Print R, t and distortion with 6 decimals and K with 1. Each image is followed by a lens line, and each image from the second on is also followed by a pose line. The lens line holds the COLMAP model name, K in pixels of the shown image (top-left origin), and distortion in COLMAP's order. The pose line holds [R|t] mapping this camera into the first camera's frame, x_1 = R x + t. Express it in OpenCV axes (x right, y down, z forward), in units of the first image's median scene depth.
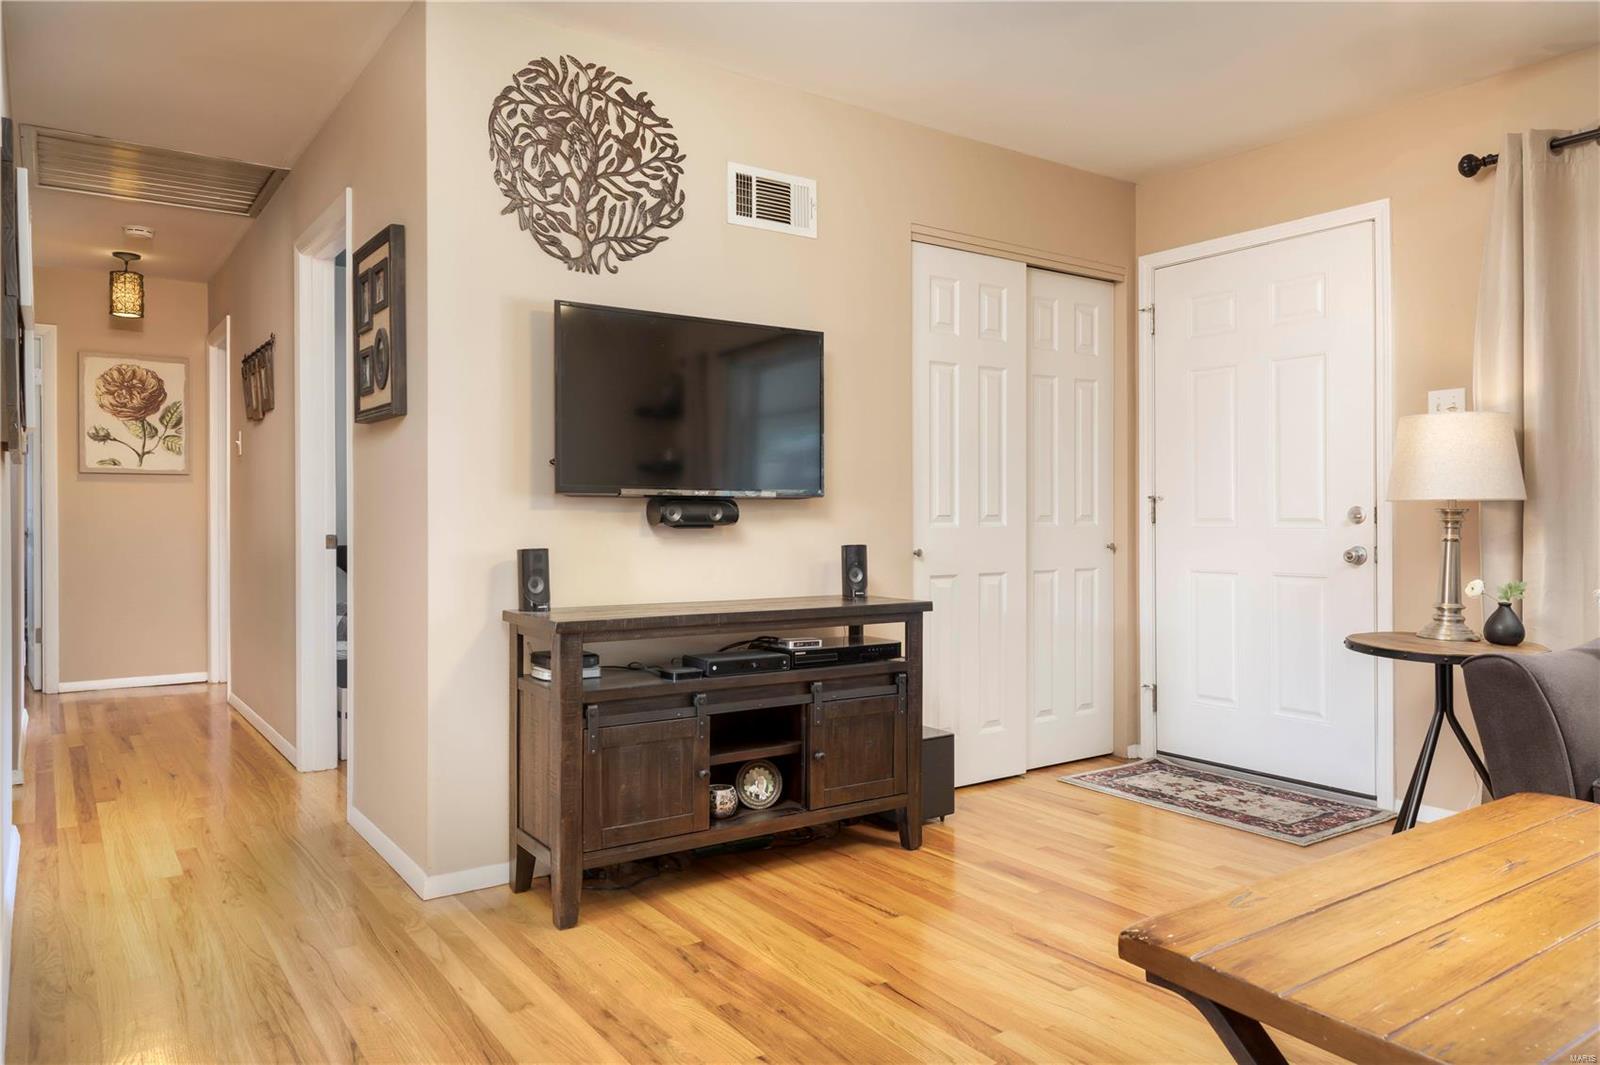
lens RADIAL K [[1101.3, 0, 796.0], [0, 1101.3, 525.0], [0, 0, 1]] dist [0.007397, -0.005378]
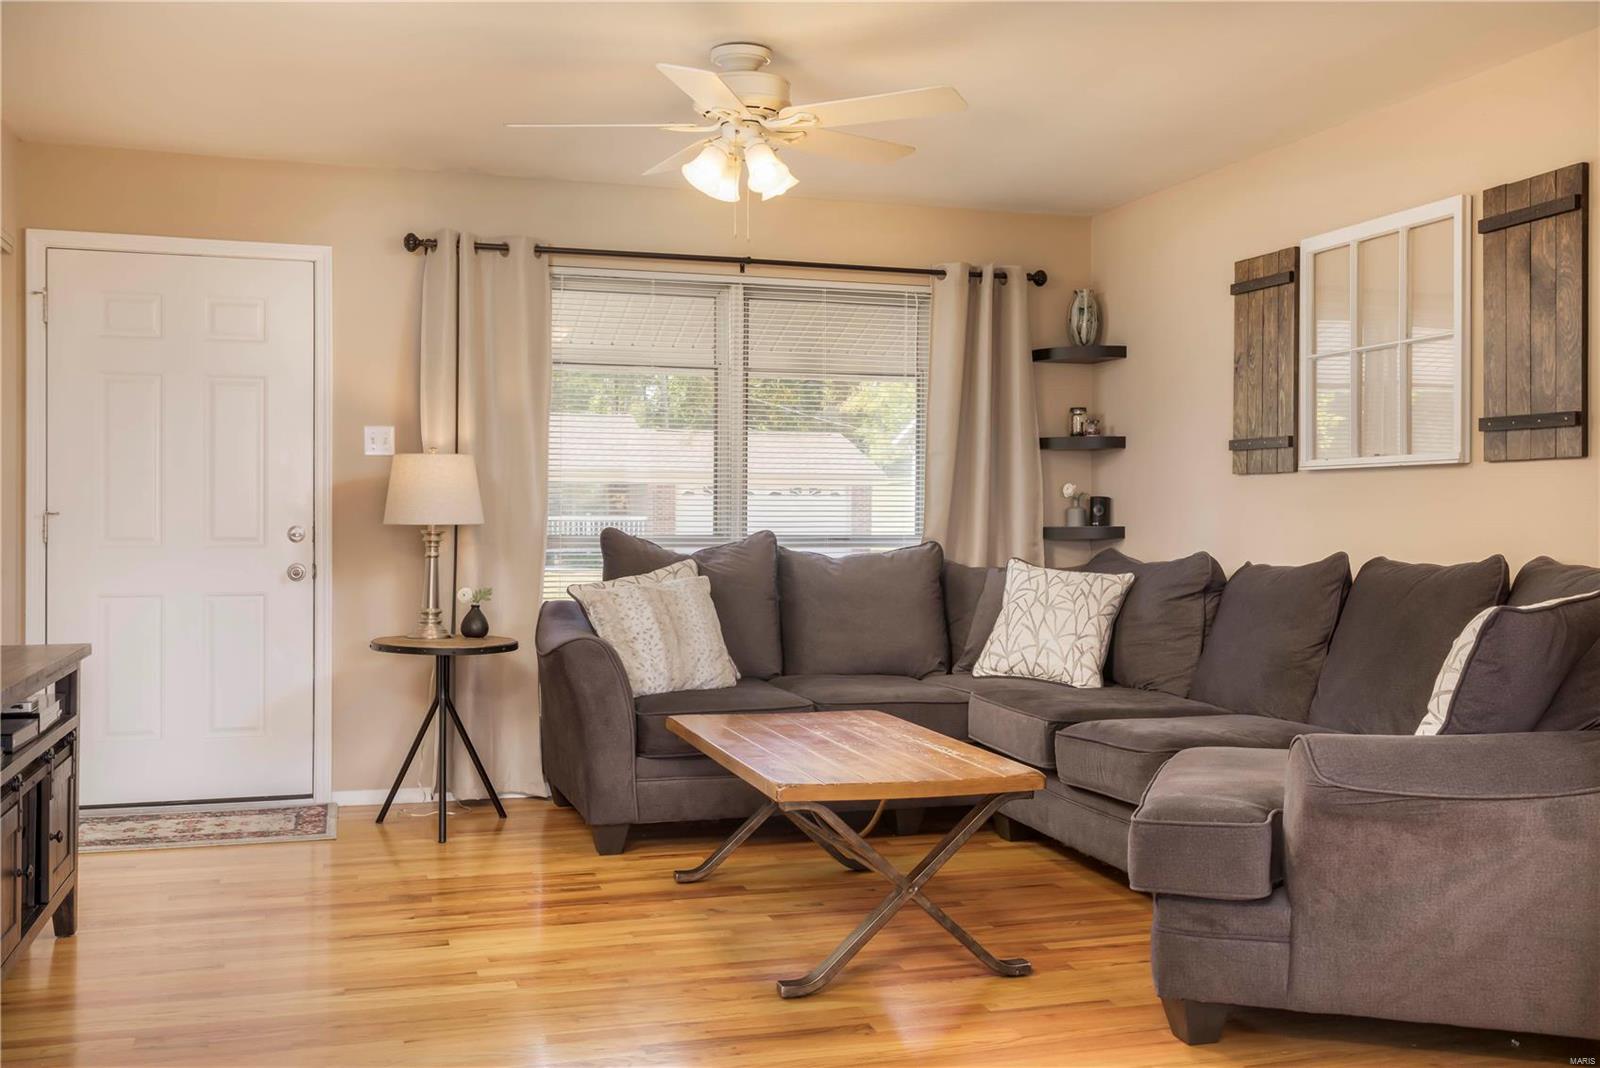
lens RADIAL K [[1596.1, 0, 798.6], [0, 1596.1, 524.5], [0, 0, 1]] dist [0.009834, 0.000000]
pose [[0.278149, -0.002824, 0.960534, -0.966425], [0.001687, 0.999996, 0.002452, -0.024861], [-0.960536, 0.000939, 0.278153, 0.120978]]
